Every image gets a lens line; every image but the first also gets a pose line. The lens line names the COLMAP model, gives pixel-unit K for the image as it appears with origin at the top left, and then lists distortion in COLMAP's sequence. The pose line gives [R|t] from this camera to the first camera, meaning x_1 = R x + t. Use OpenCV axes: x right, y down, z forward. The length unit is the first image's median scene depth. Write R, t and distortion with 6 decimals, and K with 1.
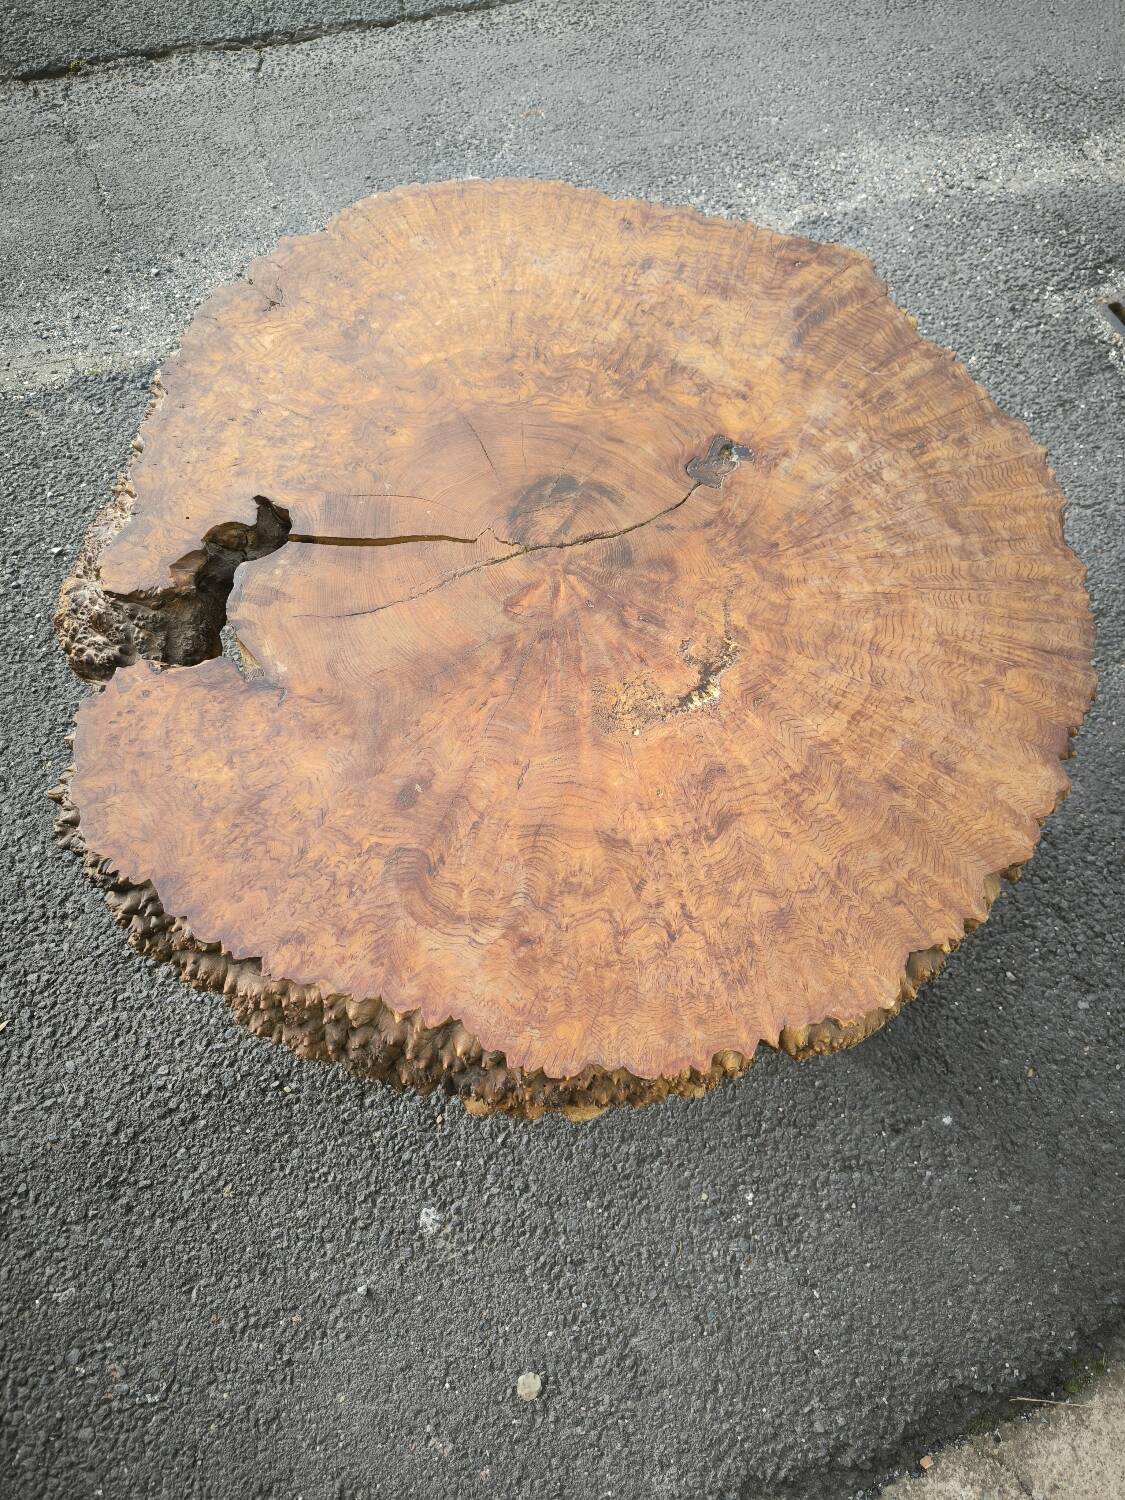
lens RADIAL K [[1053.6, 0, 565.8], [0, 1053.6, 745.8], [0, 0, 1]] dist [0.024141, -0.010417]
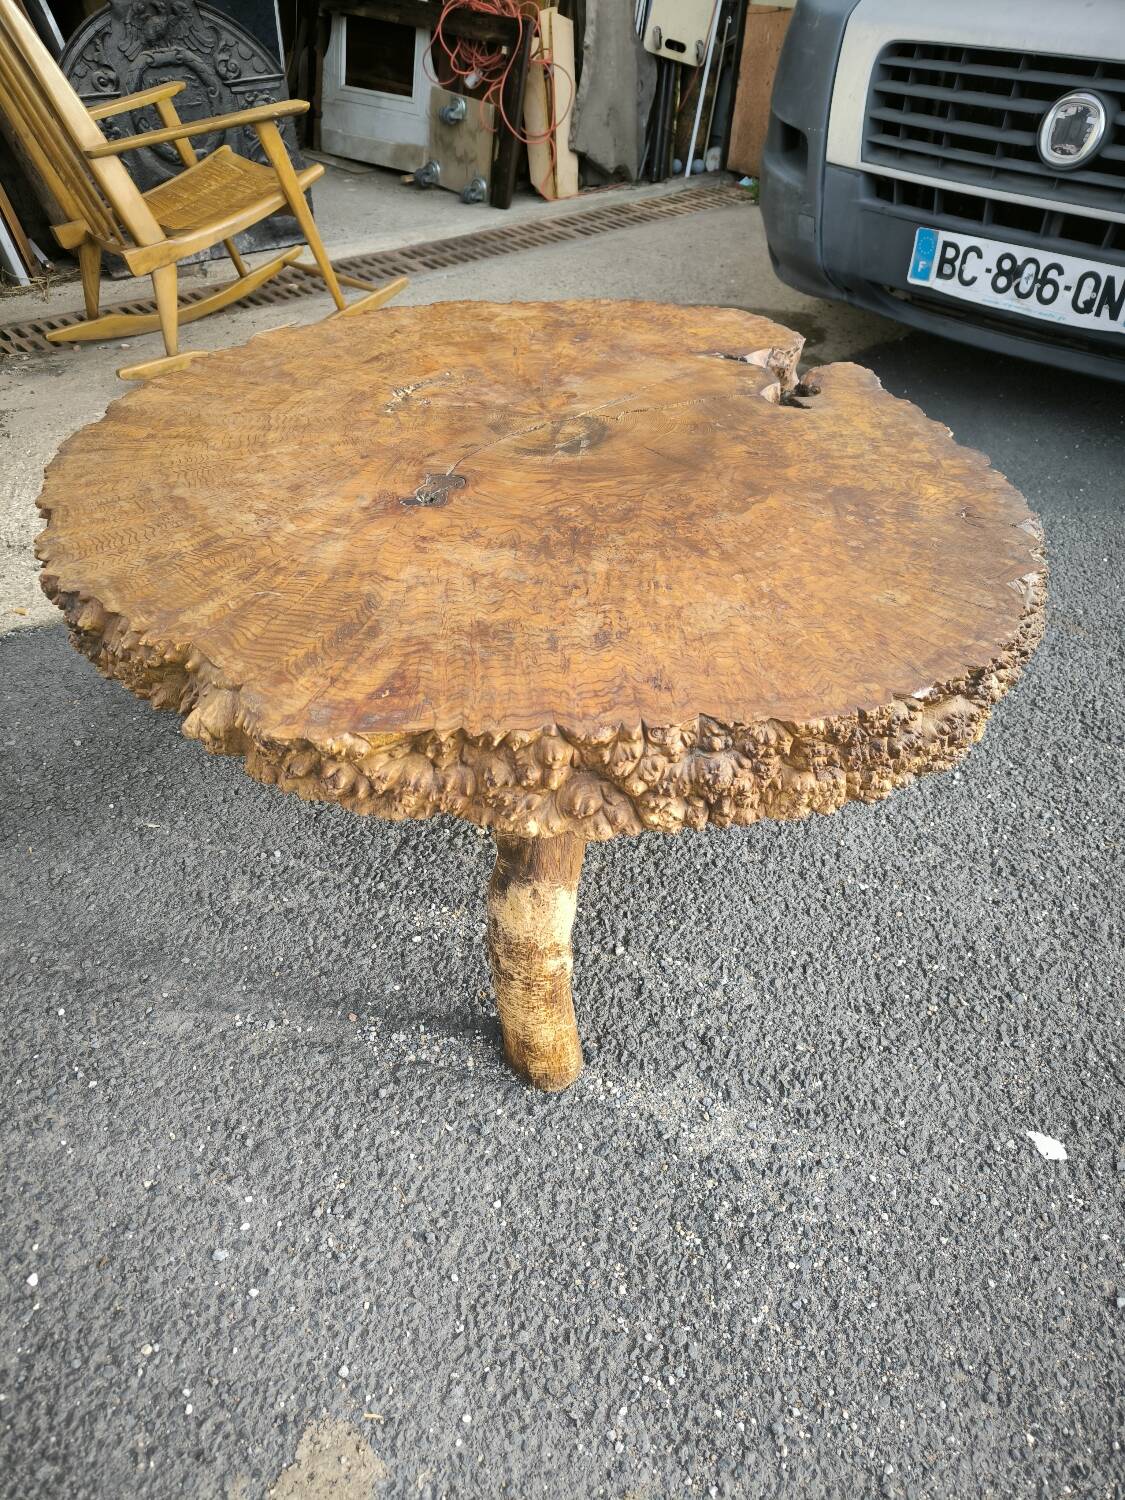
lens RADIAL K [[1054.5, 0, 555.8], [0, 1054.5, 742.5], [0, 0, 1]] dist [0.023765, -0.009451]
pose [[-0.943033, 0.140031, -0.301795, 0.347966], [-0.323423, -0.173139, 0.930280, -1.184324], [0.078015, 0.974892, 0.208565, 0.991619]]
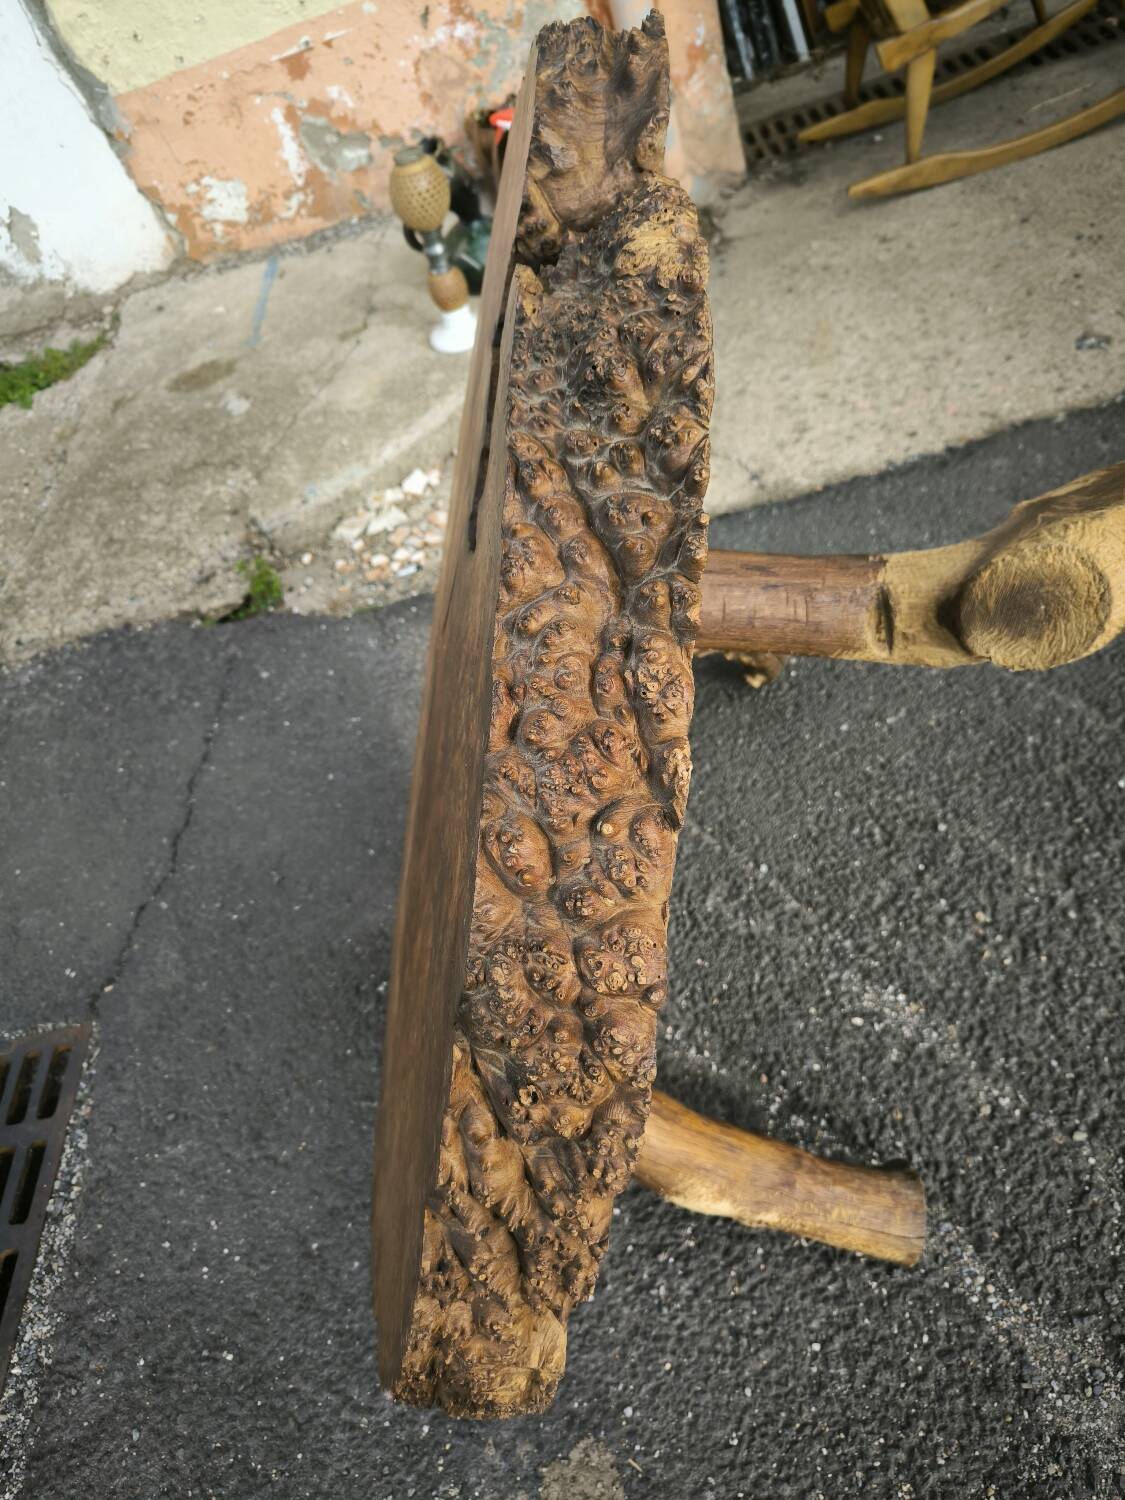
lens RADIAL K [[1049.4, 0, 553.4], [0, 1049.4, 757.6], [0, 0, 1]] dist [0.000782, 0.000543]
pose [[-0.929006, -0.086344, 0.359851, 0.109056], [0.362636, -0.406270, 0.838713, -1.022566], [0.073779, 0.909664, 0.408739, 0.726186]]
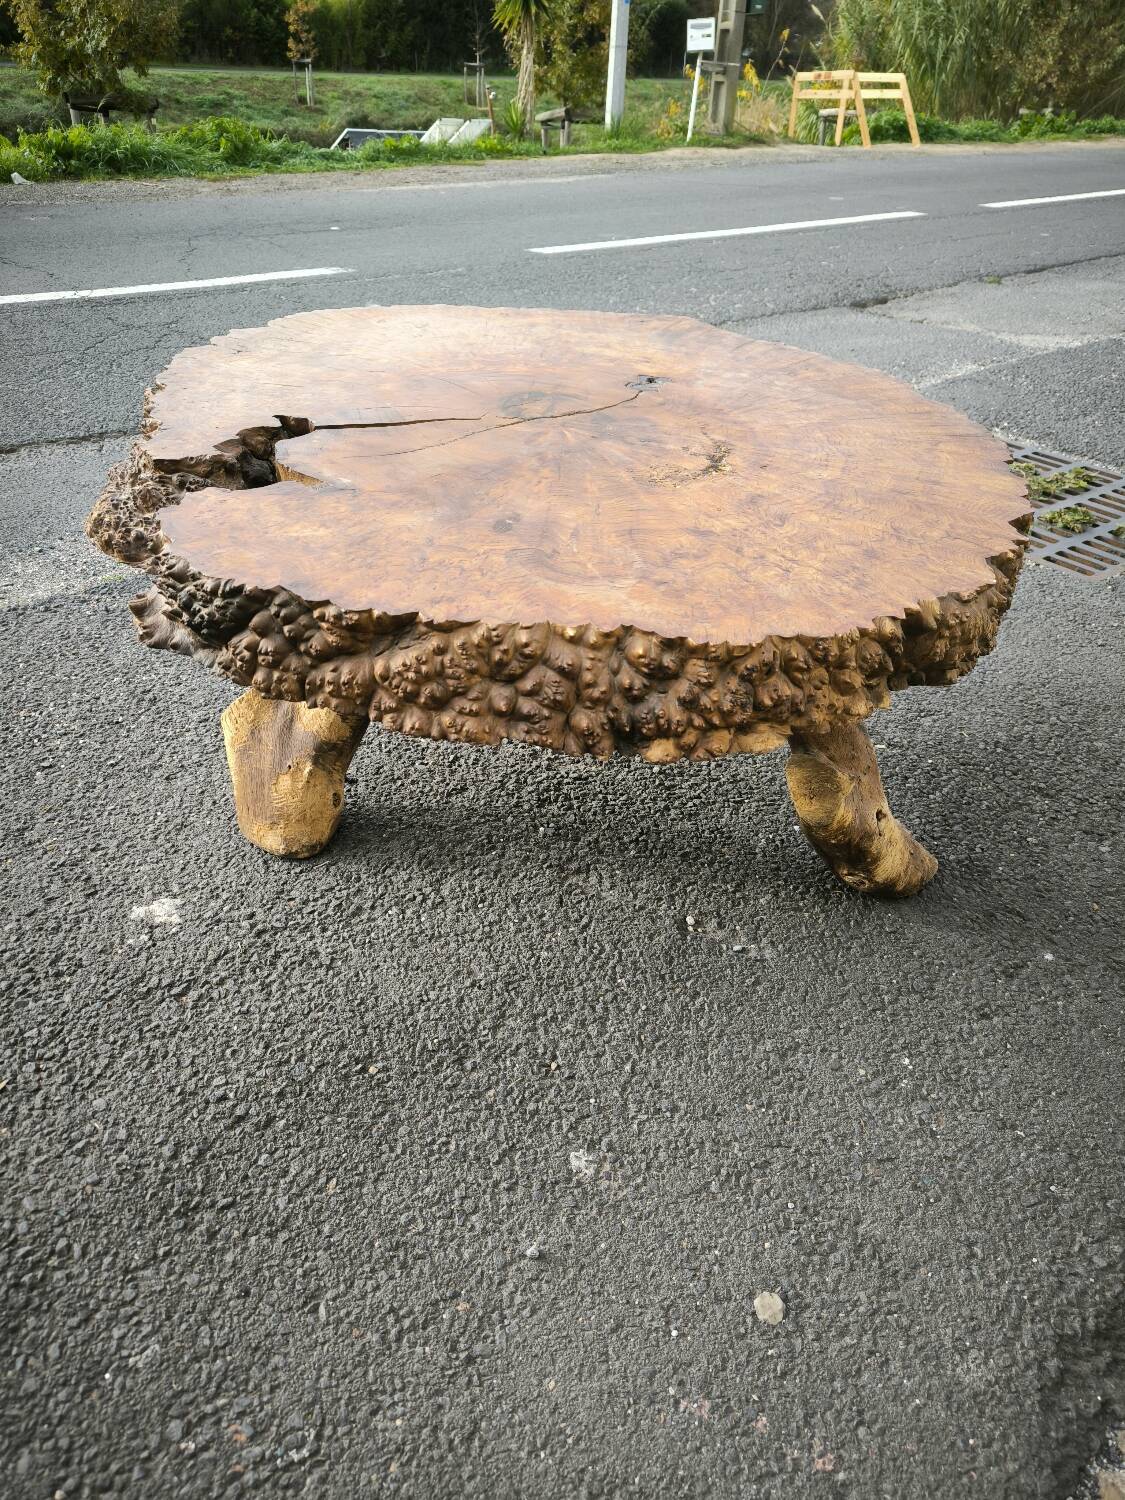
lens RADIAL K [[1049.5, 0, 557.8], [0, 1049.5, 755.1], [0, 0, 1]] dist [0.033762, -0.021730]
pose [[0.953828, -0.184260, 0.237193, -0.305420], [0.270346, 0.870766, -0.410706, 0.543077], [-0.130863, 0.455867, 0.880375, 0.143898]]
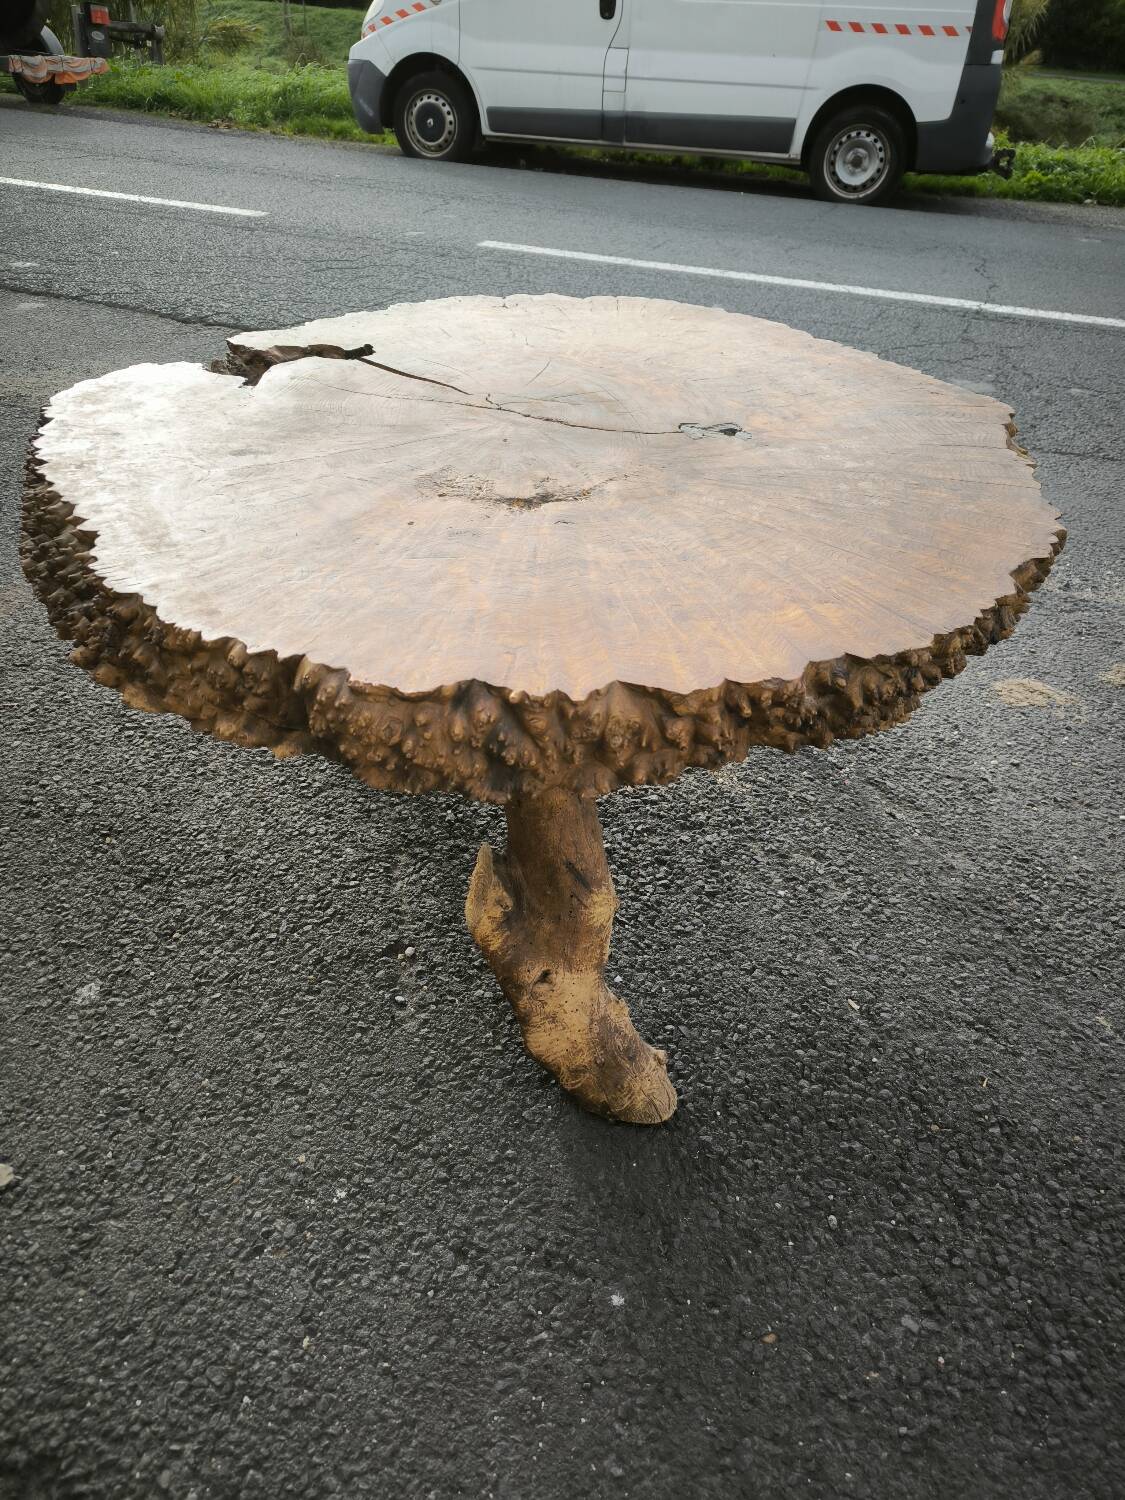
lens RADIAL K [[1053.0, 0, 560.3], [0, 1053.0, 746.8], [0, 0, 1]] dist [0.024889, -0.010936]
pose [[0.773401, 0.356253, -0.524343, 0.656276], [-0.561480, 0.768936, -0.305742, 0.356739], [0.294265, 0.530869, 0.794724, 0.283543]]
